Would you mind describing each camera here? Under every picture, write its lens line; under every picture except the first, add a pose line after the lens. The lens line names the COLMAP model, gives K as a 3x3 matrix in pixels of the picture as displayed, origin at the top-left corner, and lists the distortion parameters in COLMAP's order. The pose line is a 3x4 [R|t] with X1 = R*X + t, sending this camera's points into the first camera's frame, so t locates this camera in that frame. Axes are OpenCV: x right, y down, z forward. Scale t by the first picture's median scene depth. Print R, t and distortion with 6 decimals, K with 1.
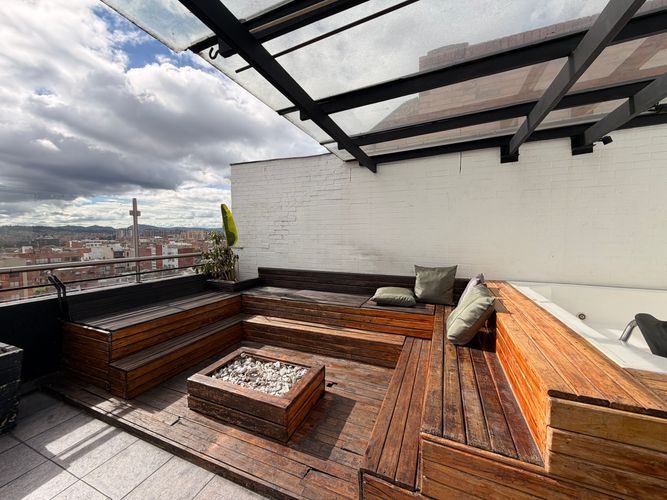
lens RADIAL K [[264.6, 0, 316.8], [0, 264.6, 236.5], [0, 0, 1]] dist [0.000378, -0.000060]
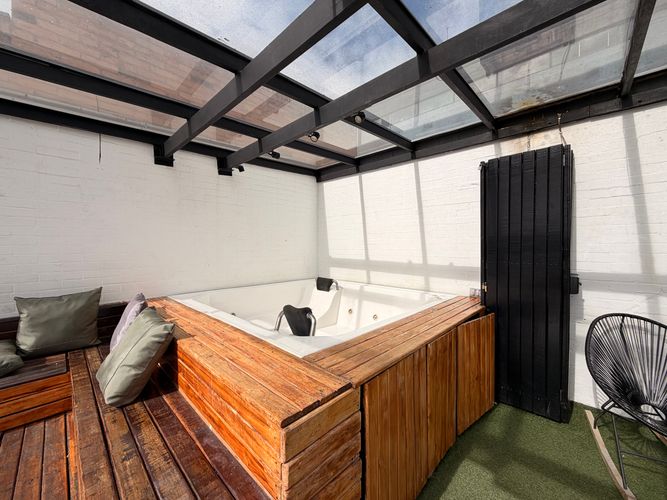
lens RADIAL K [[264.6, 0, 334.9], [0, 264.6, 249.8], [0, 0, 1]] dist [0.000378, -0.000060]
pose [[0.300917, -0.017728, 0.953486, 0.032468], [0.007536, 0.999840, 0.016212, -0.000615], [-0.953621, 0.002308, 0.301002, 0.175569]]
